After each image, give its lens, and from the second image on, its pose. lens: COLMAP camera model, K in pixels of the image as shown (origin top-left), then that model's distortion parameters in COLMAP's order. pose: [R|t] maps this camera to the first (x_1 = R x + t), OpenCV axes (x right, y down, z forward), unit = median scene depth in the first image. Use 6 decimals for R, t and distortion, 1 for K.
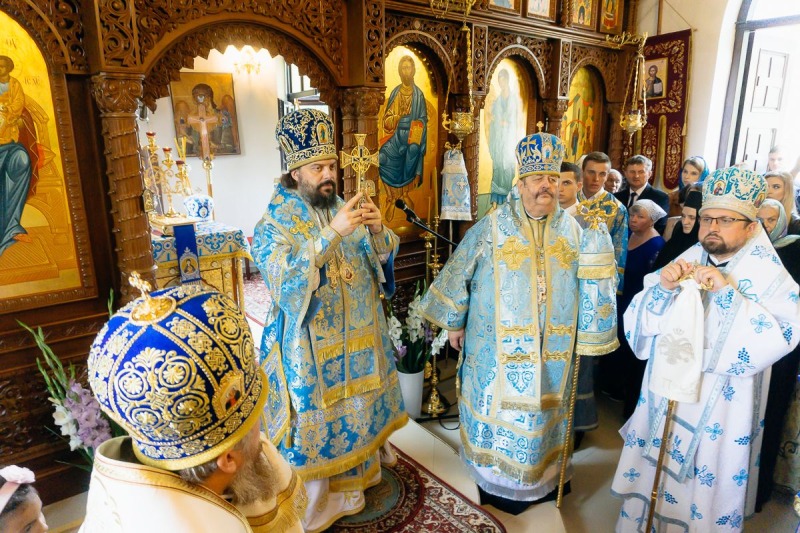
lens RADIAL K [[517.4, 0, 380.4], [0, 517.4, 271.7], [0, 0, 1]] dist [-0.055756, 0.000282]
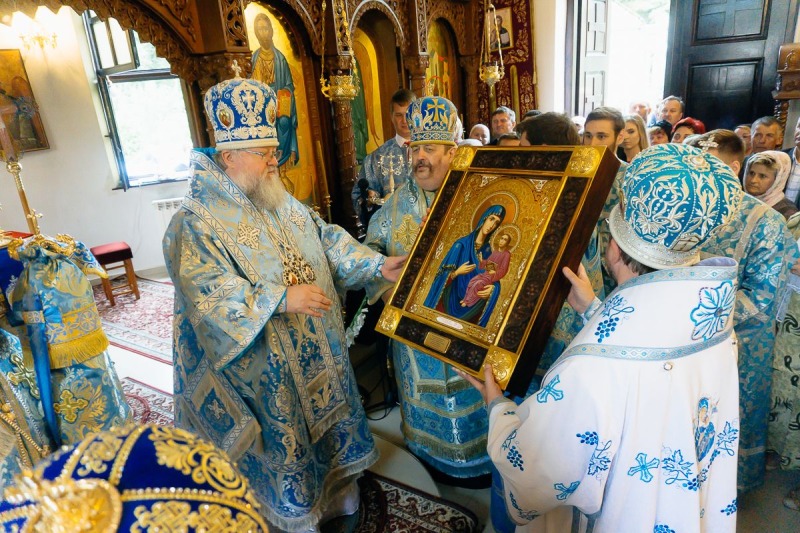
lens RADIAL K [[517.2, 0, 381.4], [0, 517.2, 273.6], [0, 0, 1]] dist [-0.044130, -0.000579]
pose [[0.940464, -0.173764, 0.292119, -0.083987], [0.154563, 0.984077, 0.087759, -0.036227], [-0.302717, -0.037384, 0.952347, 0.107300]]
